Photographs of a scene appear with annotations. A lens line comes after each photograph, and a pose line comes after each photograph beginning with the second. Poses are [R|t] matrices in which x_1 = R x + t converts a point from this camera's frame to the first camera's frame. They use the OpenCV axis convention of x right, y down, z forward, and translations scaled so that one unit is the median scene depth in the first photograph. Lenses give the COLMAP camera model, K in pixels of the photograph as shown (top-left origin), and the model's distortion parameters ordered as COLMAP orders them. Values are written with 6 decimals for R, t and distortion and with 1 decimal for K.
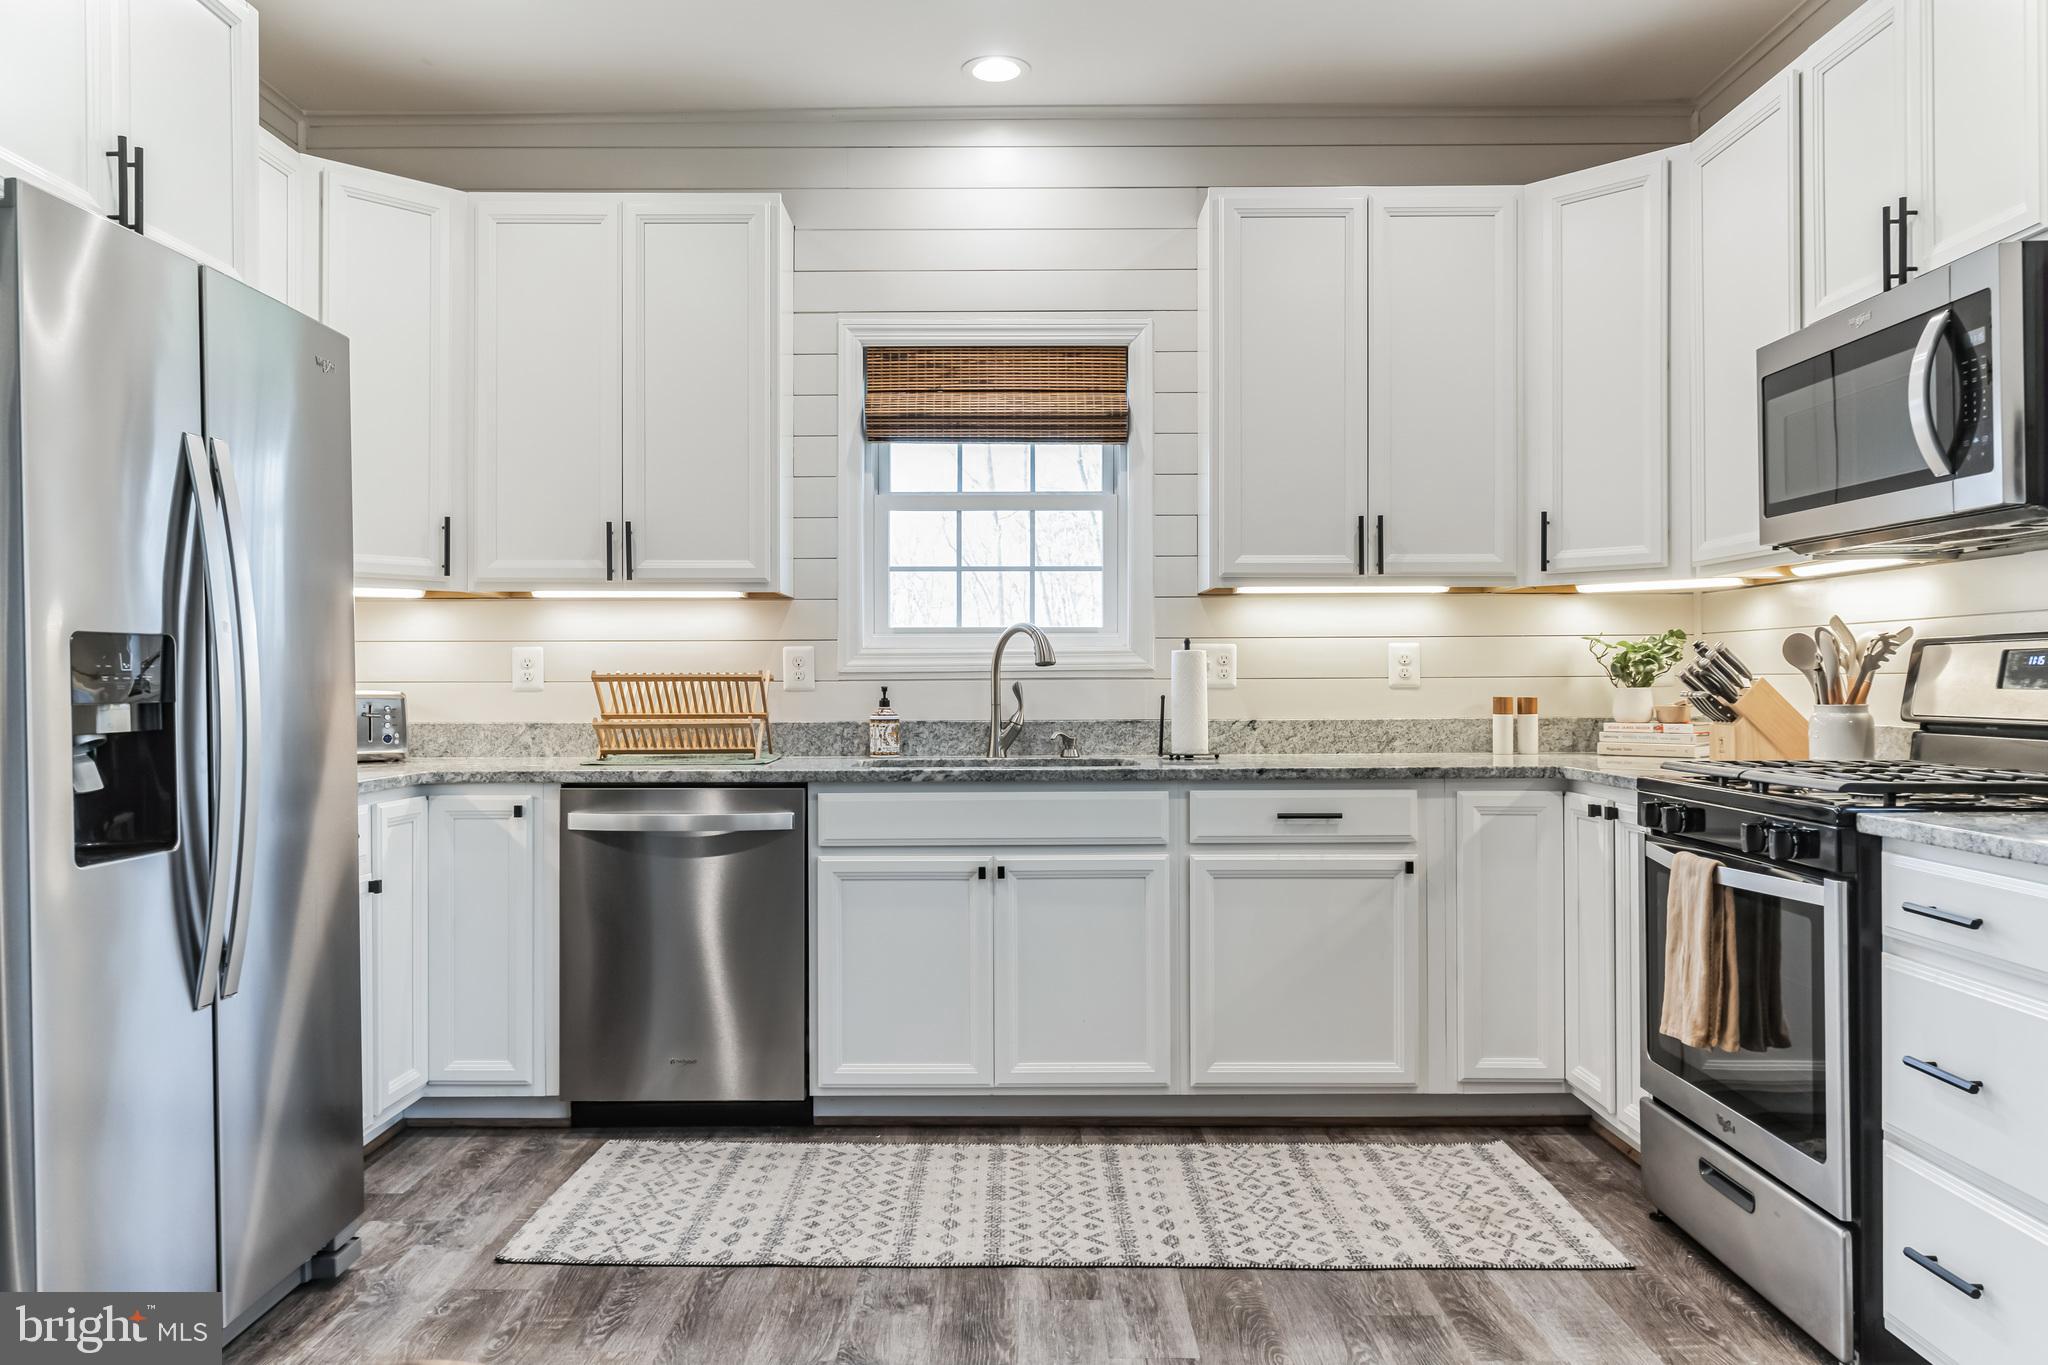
lens RADIAL K [[1524.3, 0, 1018.2], [0, 1524.3, 680.1], [0, 0, 1]] dist [0.080076, 0.000906]
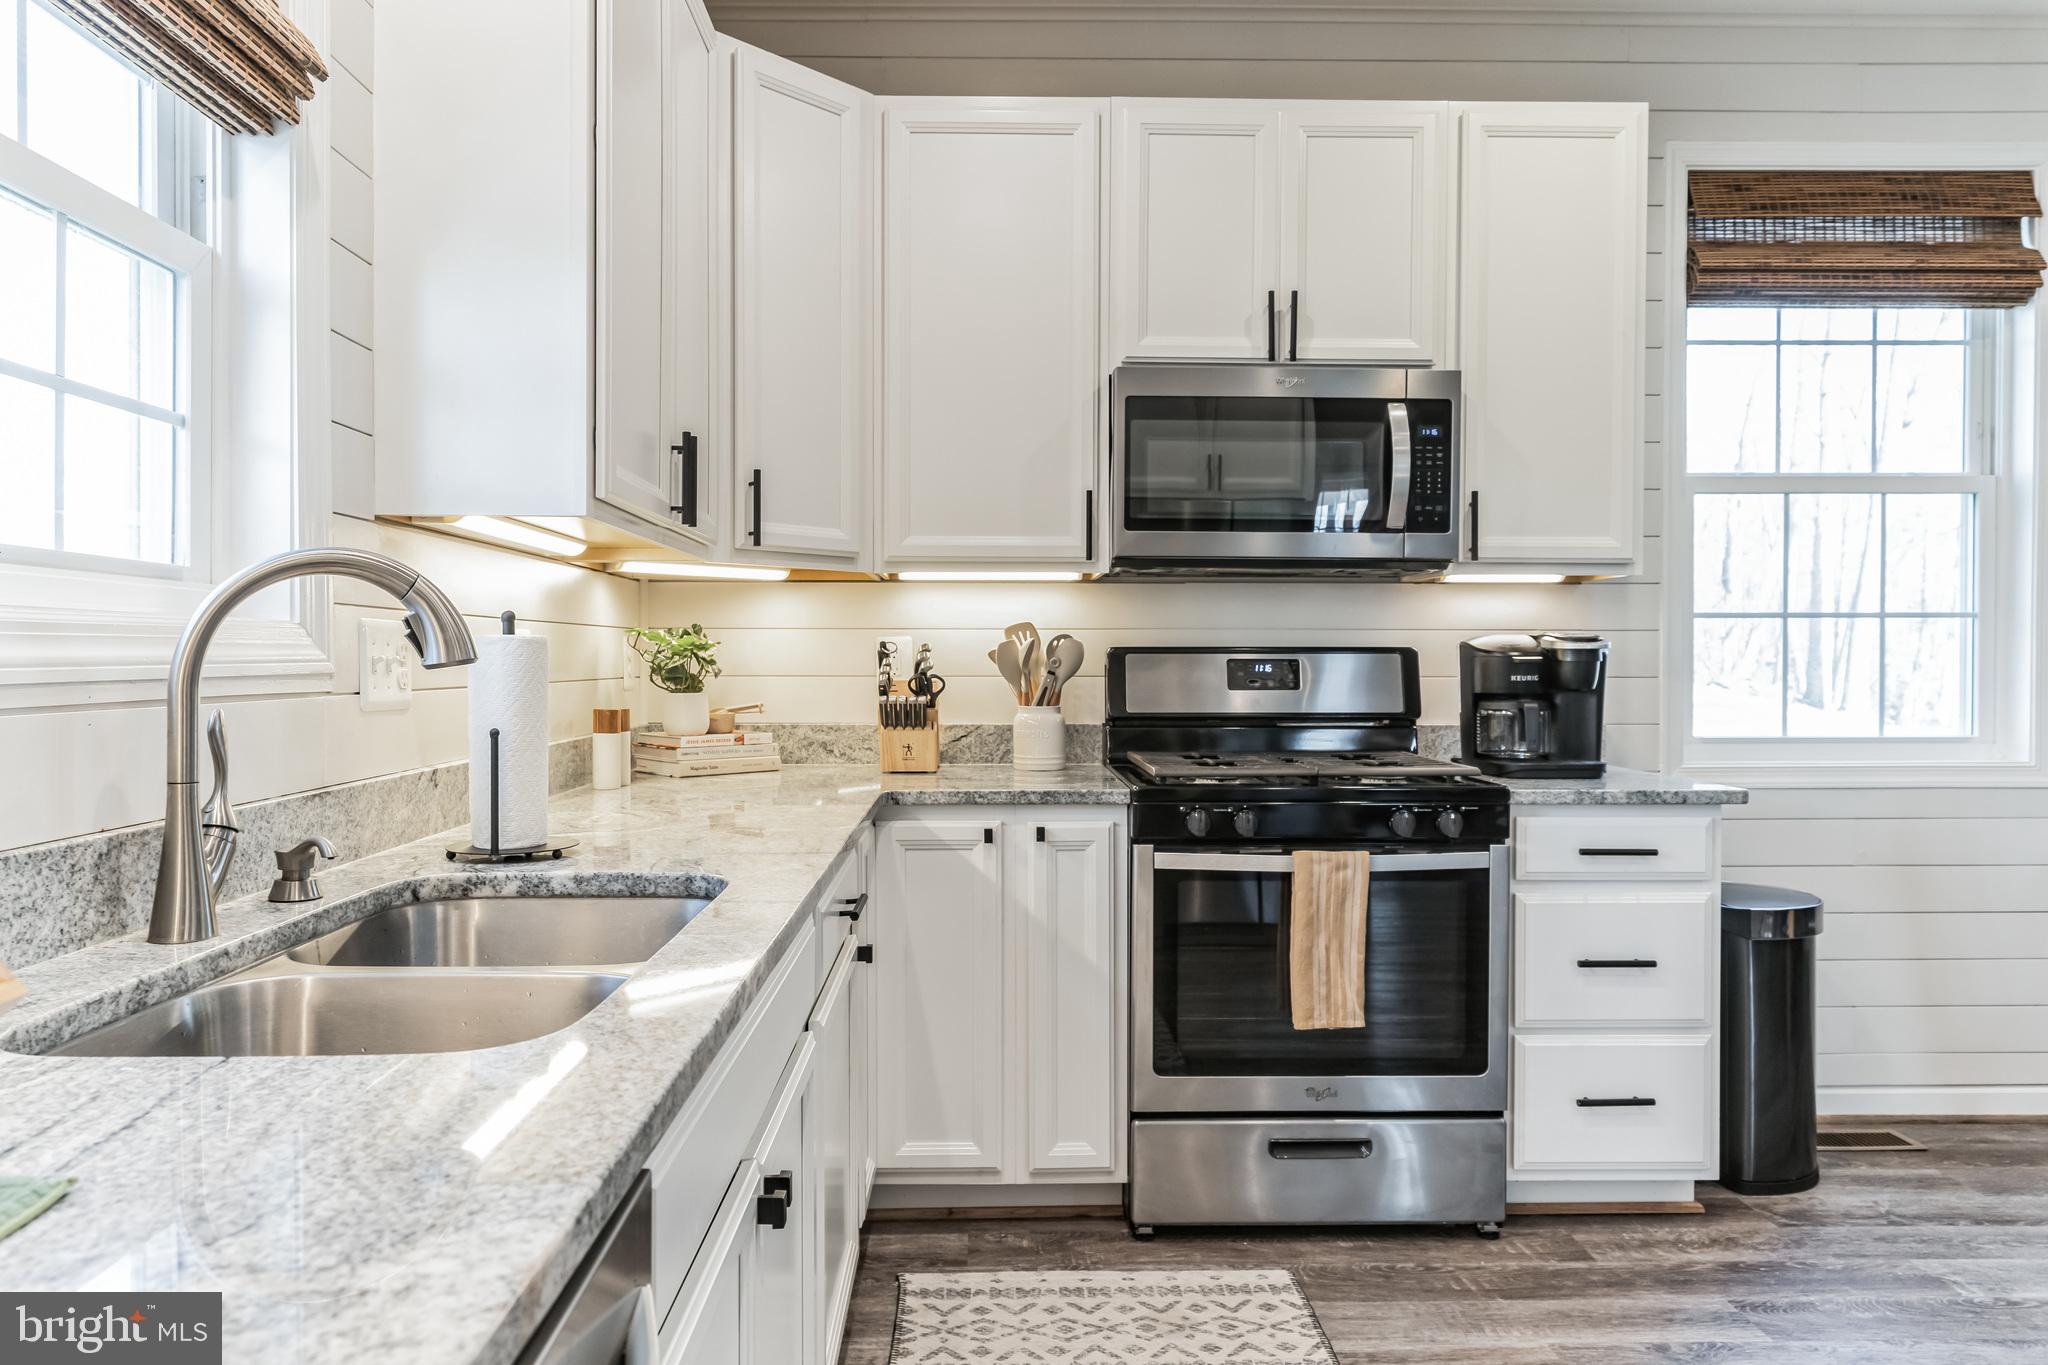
lens RADIAL K [[1342.6, 0, 1021.1], [0, 1342.6, 685.9], [0, 0, 1]] dist [-0.008694, -0.003689]
pose [[-0.026981, -0.014285, 0.999534, -0.416695], [0.001048, 0.999897, 0.014319, -0.012085], [-0.999635, 0.001434, -0.026964, 1.091257]]
